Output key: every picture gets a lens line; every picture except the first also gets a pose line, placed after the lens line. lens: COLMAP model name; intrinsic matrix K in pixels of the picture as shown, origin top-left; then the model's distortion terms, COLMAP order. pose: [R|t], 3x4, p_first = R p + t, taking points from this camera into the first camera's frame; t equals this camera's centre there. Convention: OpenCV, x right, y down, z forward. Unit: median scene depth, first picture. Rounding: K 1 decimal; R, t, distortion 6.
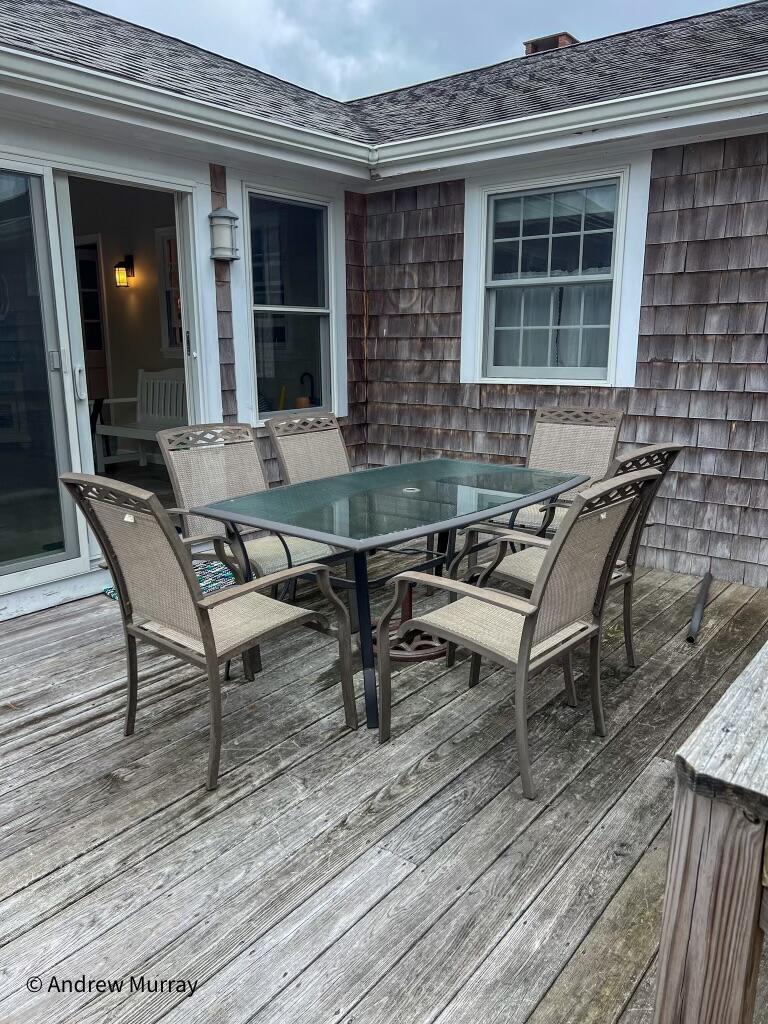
lens RADIAL K [[771.2, 0, 380.3], [0, 771.2, 511.9], [0, 0, 1]] dist [0.046716, -0.061994]
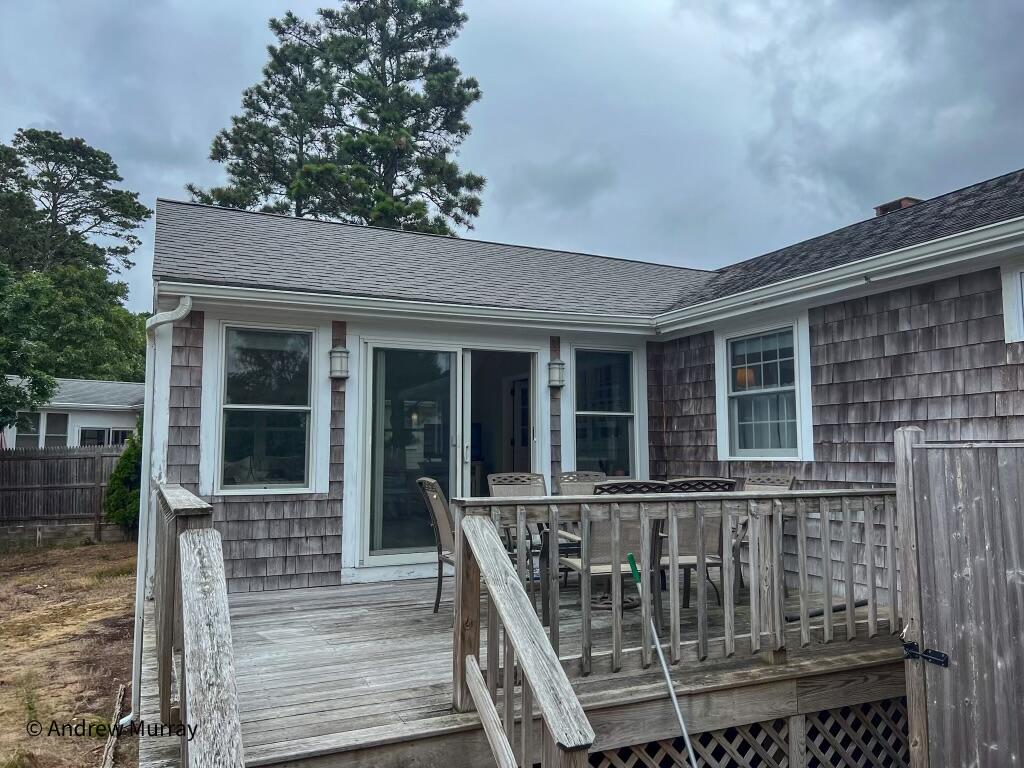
lens RADIAL K [[771.2, 0, 513.3], [0, 771.2, 384.5], [0, 0, 1]] dist [0.046716, -0.061994]
pose [[0.886062, -0.039462, -0.461884, 0.483596], [-0.102277, 0.955176, -0.277812, 0.151601], [0.452143, 0.293398, 0.842309, -0.473404]]
